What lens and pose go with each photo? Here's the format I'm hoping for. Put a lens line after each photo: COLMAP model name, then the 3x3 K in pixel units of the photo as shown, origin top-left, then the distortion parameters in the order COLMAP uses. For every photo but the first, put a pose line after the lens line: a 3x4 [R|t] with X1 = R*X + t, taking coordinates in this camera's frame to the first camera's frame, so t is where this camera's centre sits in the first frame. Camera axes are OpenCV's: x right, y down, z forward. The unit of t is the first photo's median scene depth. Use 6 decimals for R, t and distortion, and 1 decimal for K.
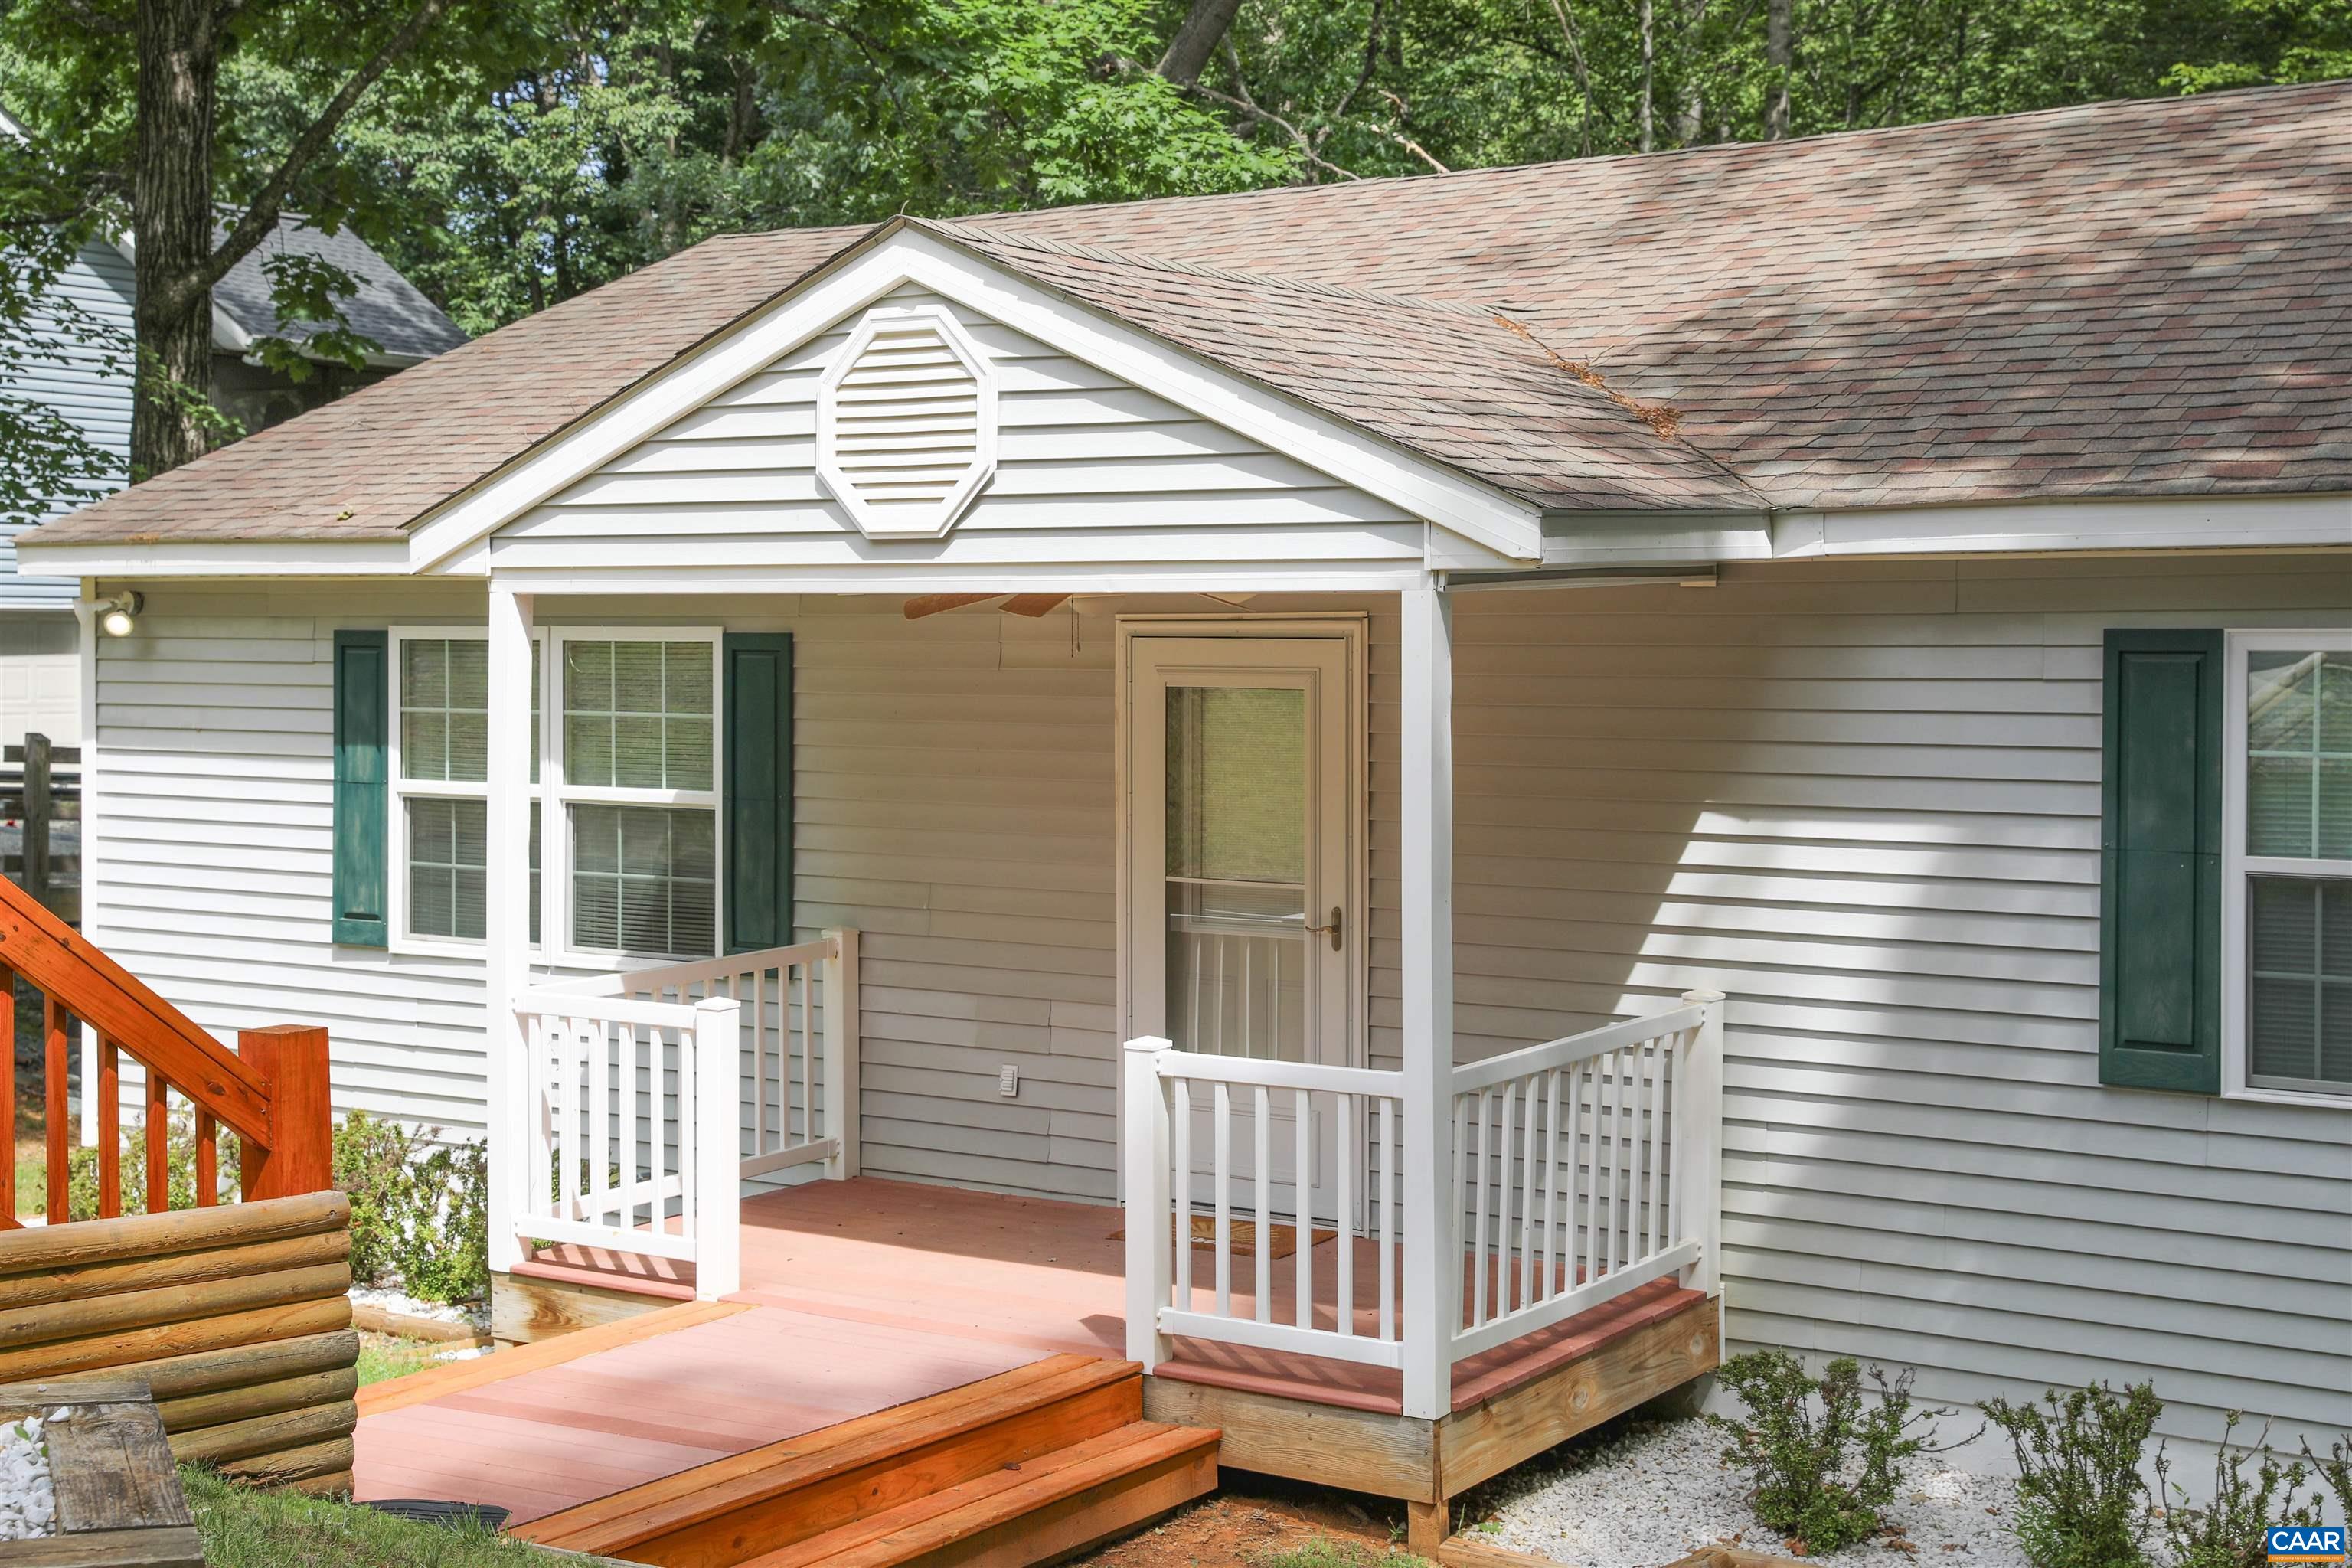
lens RADIAL K [[3190.9, 0, 1180.9], [0, 3190.9, 722.5], [0, 0, 1]] dist [0.117555, 0.000000]
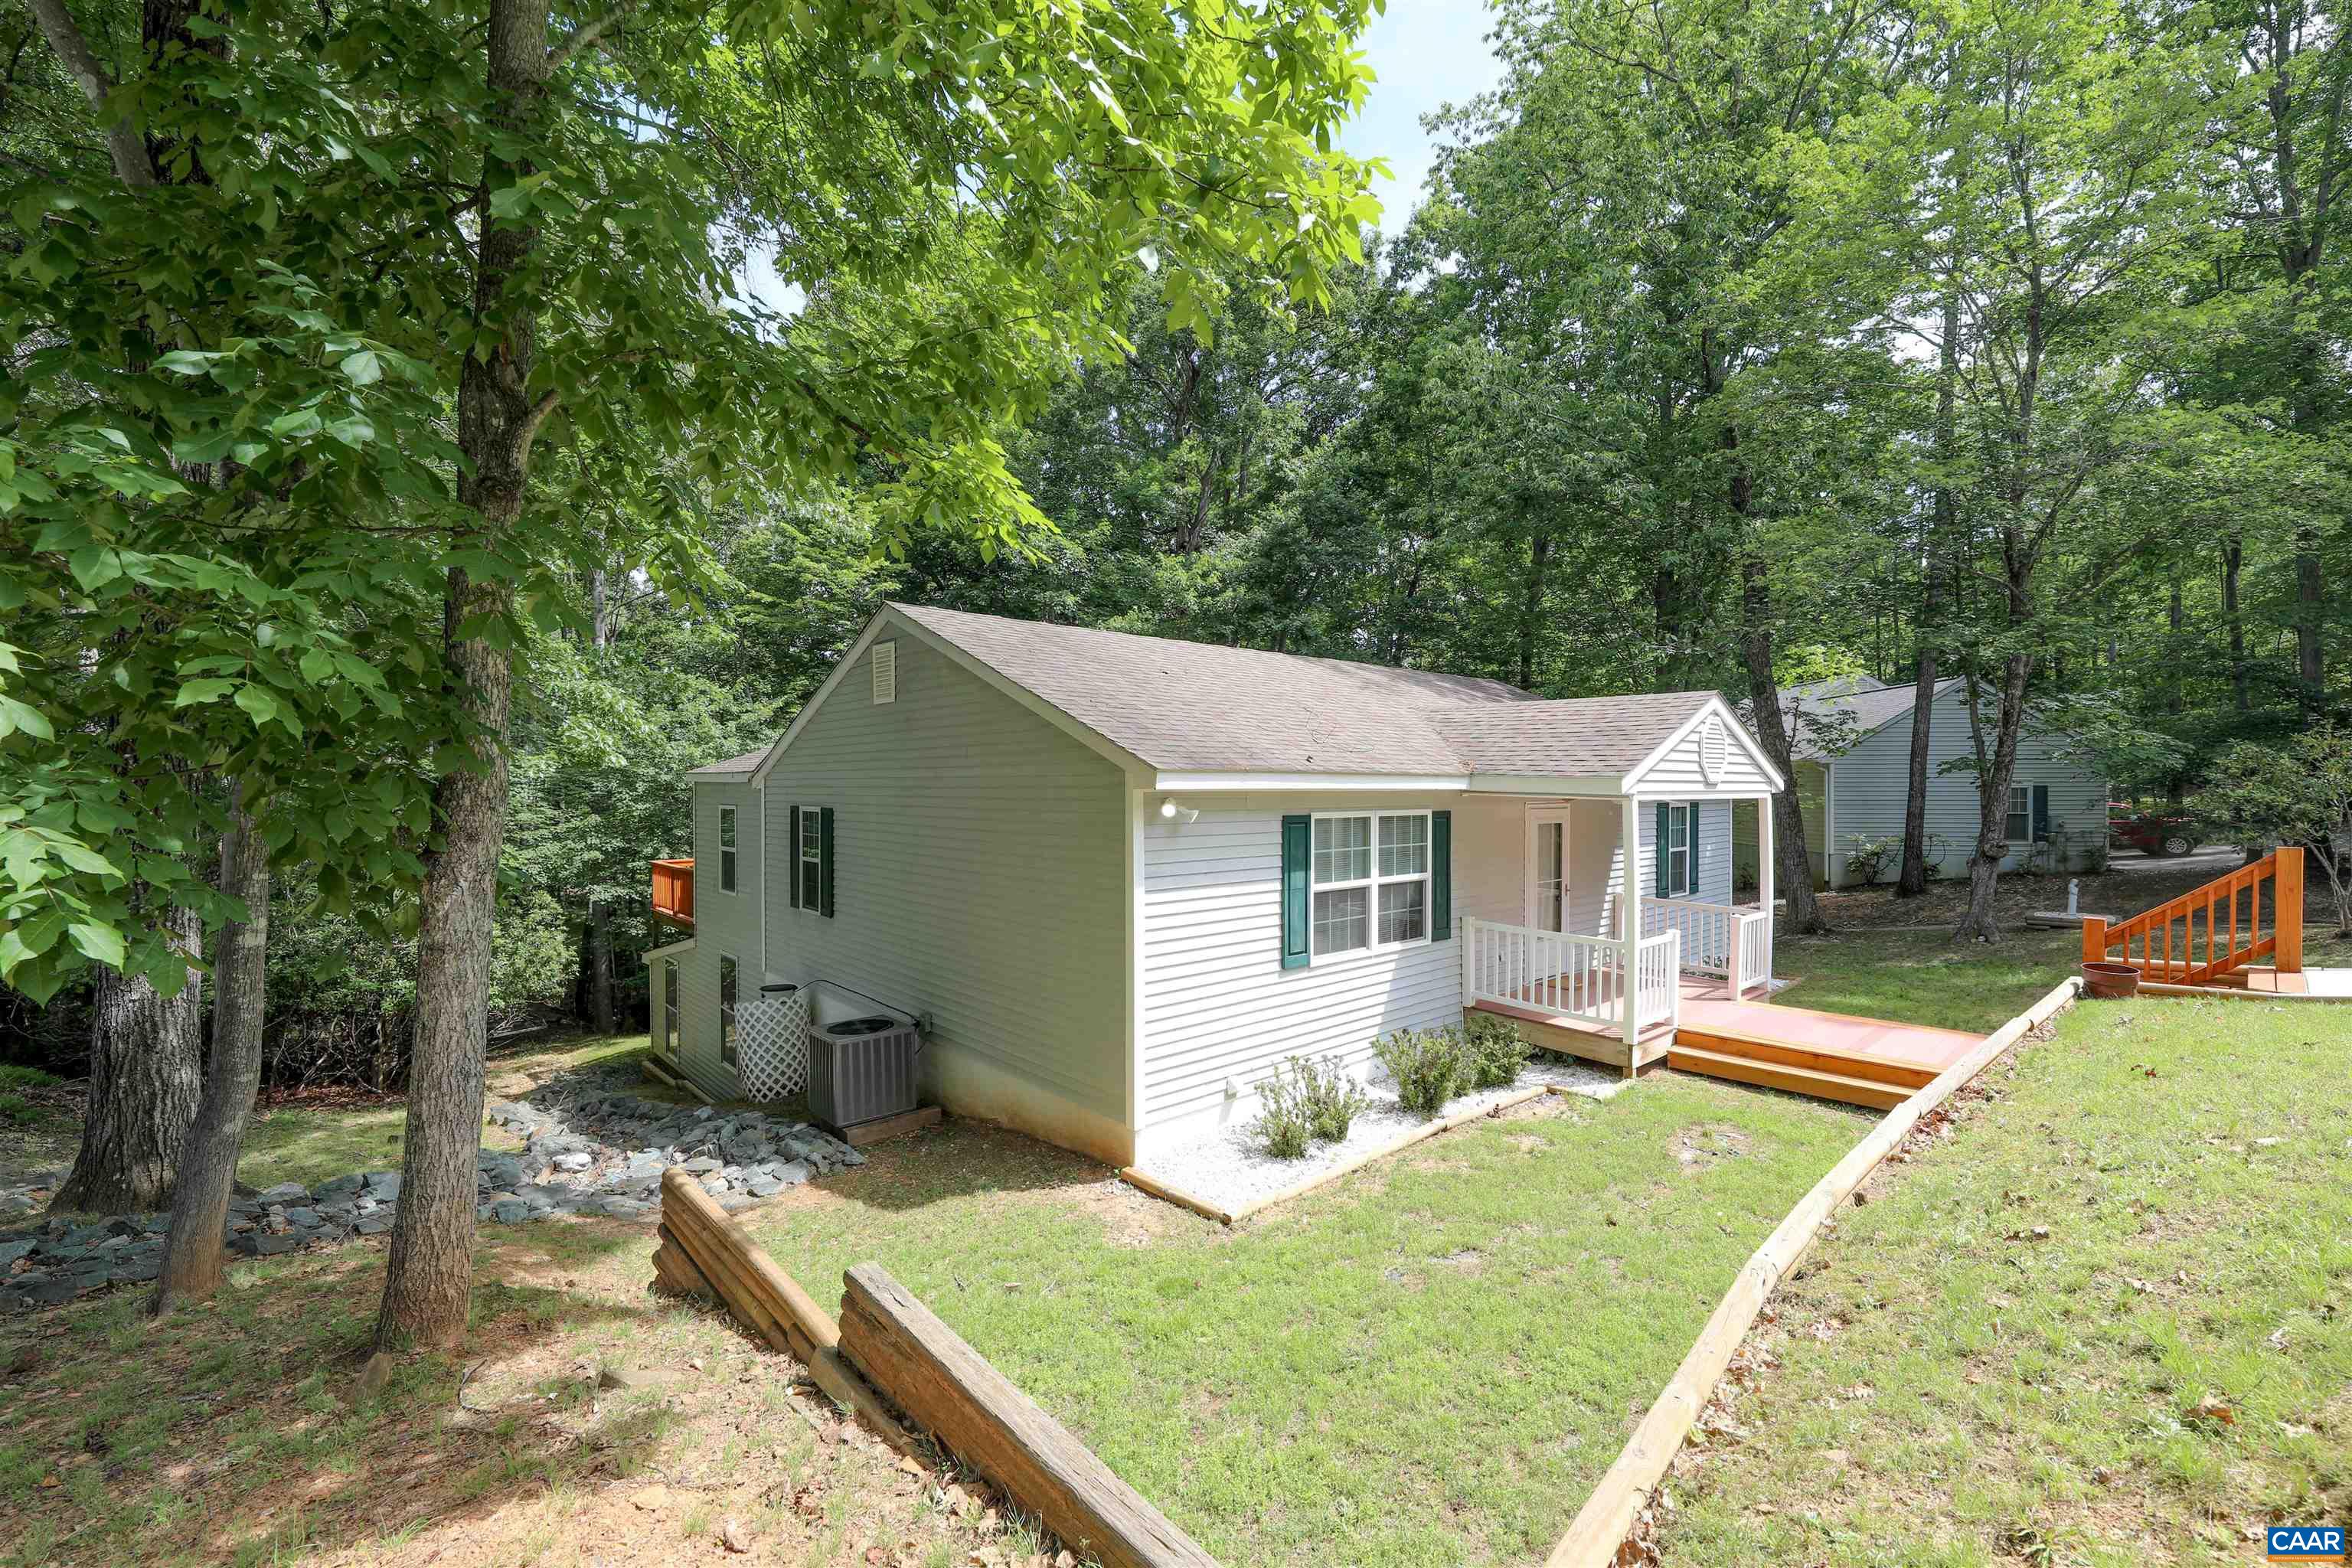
lens RADIAL K [[953.1, 0, 1183.5], [0, 953.1, 781.1], [0, 0, 1]] dist [-0.000223, -0.003325]
pose [[0.267472, 0.000655, 0.963565, -0.868624], [0.015675, 0.999864, -0.005031, -0.049009], [-0.963438, 0.016450, 0.267425, 0.904777]]
